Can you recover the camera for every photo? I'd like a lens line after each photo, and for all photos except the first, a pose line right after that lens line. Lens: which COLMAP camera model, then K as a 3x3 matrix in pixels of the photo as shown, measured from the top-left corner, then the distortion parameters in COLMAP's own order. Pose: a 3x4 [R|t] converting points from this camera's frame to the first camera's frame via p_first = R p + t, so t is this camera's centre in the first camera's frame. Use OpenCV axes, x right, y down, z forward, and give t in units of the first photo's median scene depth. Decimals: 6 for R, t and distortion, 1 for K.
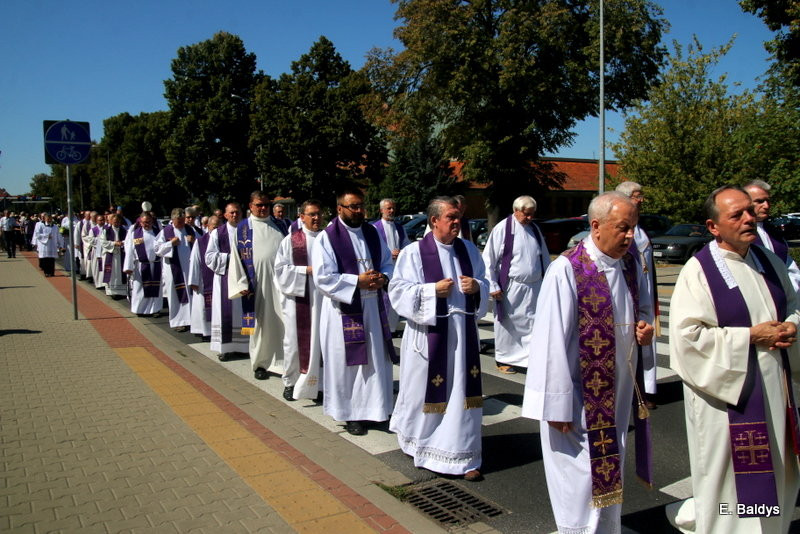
lens RADIAL K [[663.6, 0, 394.9], [0, 663.6, 262.5], [0, 0, 1]] dist [-0.108898, 0.089081]
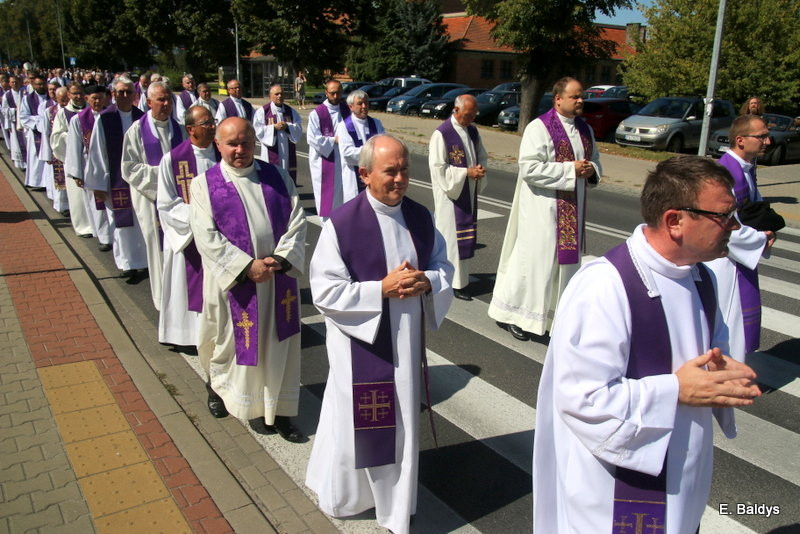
lens RADIAL K [[665.7, 0, 395.3], [0, 665.7, 262.9], [0, 0, 1]] dist [-0.108789, 0.091028]
pose [[0.998511, 0.023456, 0.049250, -0.038838], [-0.033164, 0.977853, 0.206650, -0.017927], [-0.043312, -0.207975, 0.977175, 0.112530]]
